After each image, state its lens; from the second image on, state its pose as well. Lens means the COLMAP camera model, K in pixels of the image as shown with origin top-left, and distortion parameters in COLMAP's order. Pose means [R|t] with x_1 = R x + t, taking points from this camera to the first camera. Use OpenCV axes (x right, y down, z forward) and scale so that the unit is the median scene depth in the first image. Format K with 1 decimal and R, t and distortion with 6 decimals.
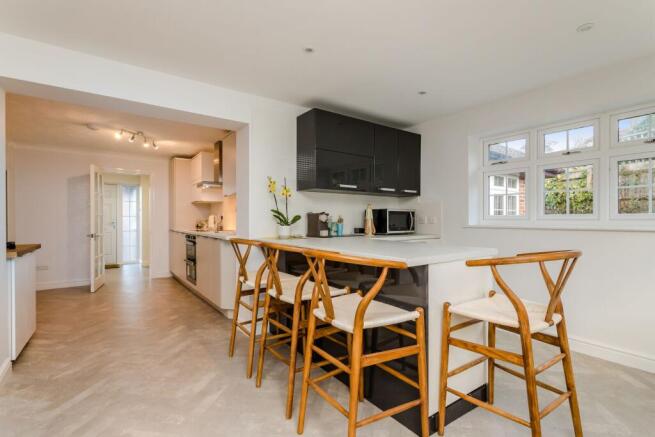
lens RADIAL K [[315.4, 0, 326.5], [0, 315.4, 217.3], [0, 0, 1]] dist [0.000406, -0.000164]
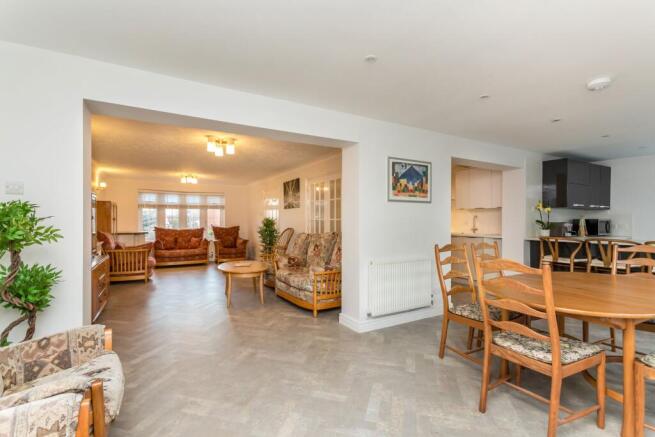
lens RADIAL K [[315.4, 0, 327.2], [0, 315.4, 222.8], [0, 0, 1]] dist [0.000406, -0.000164]
pose [[0.994832, 0.000129, -0.101534, -0.849677], [0.000108, 0.999997, 0.002324, -0.010582], [0.101534, -0.002323, 0.994829, -0.577465]]
